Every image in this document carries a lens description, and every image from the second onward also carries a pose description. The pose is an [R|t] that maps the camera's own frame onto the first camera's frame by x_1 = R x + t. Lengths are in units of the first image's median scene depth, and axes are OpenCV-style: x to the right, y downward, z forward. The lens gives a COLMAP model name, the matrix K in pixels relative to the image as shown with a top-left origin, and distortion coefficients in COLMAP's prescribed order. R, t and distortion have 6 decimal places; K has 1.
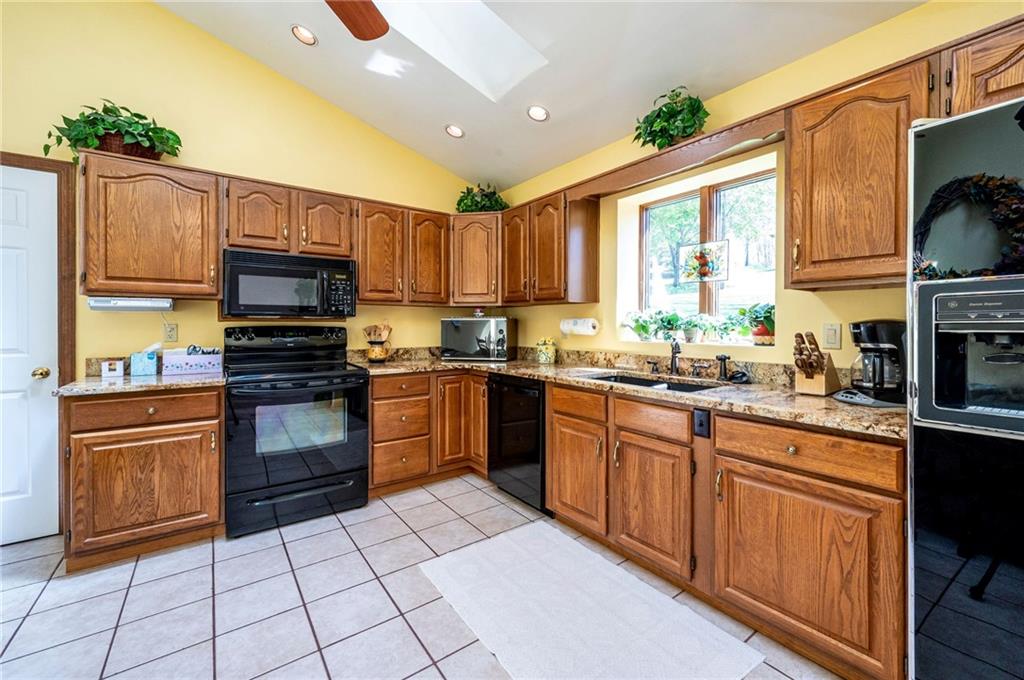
lens RADIAL K [[422.0, 0, 511.1], [0, 422.0, 324.4], [0, 0, 1]] dist [0.006298, -0.000333]
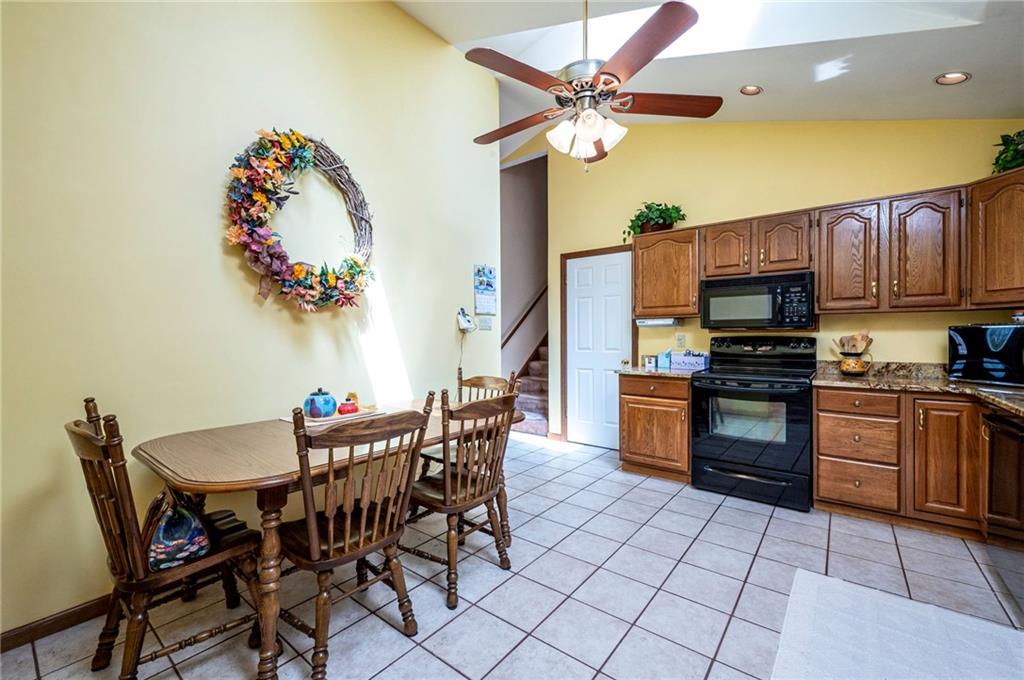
lens RADIAL K [[422.0, 0, 513.4], [0, 422.0, 340.8], [0, 0, 1]] dist [0.006298, -0.000333]
pose [[0.252929, 0.006849, -0.967460, 0.498290], [0.000398, 0.999974, 0.007183, 0.008271], [0.967485, -0.002202, 0.252920, 0.062821]]
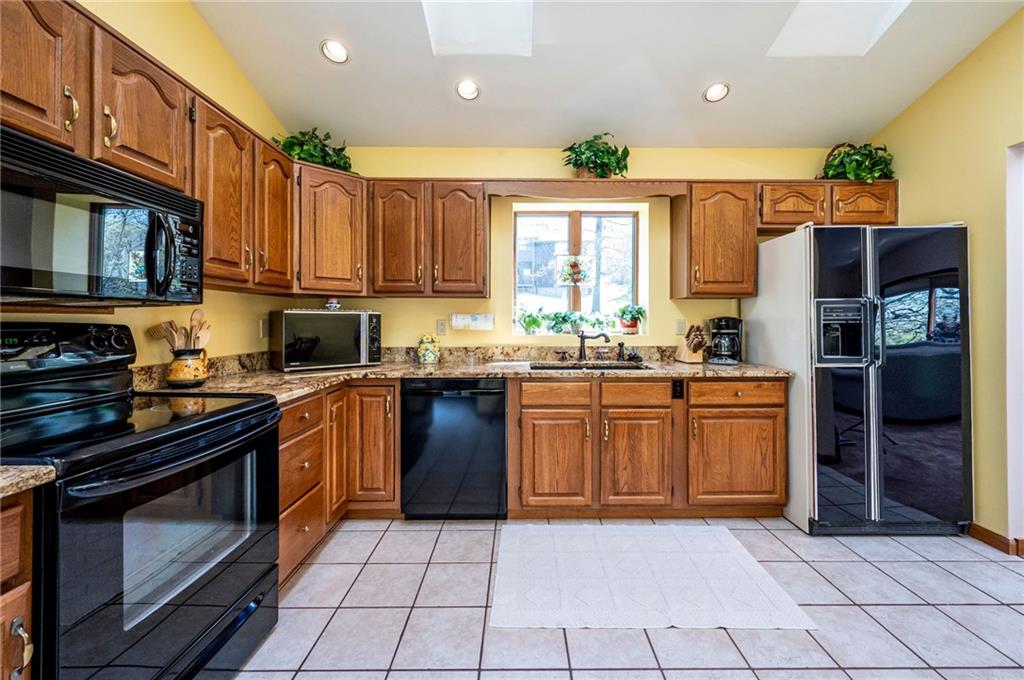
lens RADIAL K [[422.0, 0, 518.1], [0, 422.0, 317.8], [0, 0, 1]] dist [0.006298, -0.000333]
pose [[0.582010, 0.005403, 0.813164, -0.665035], [0.000659, 0.999974, -0.007116, 0.002989], [-0.813181, 0.004677, 0.581992, 0.401892]]
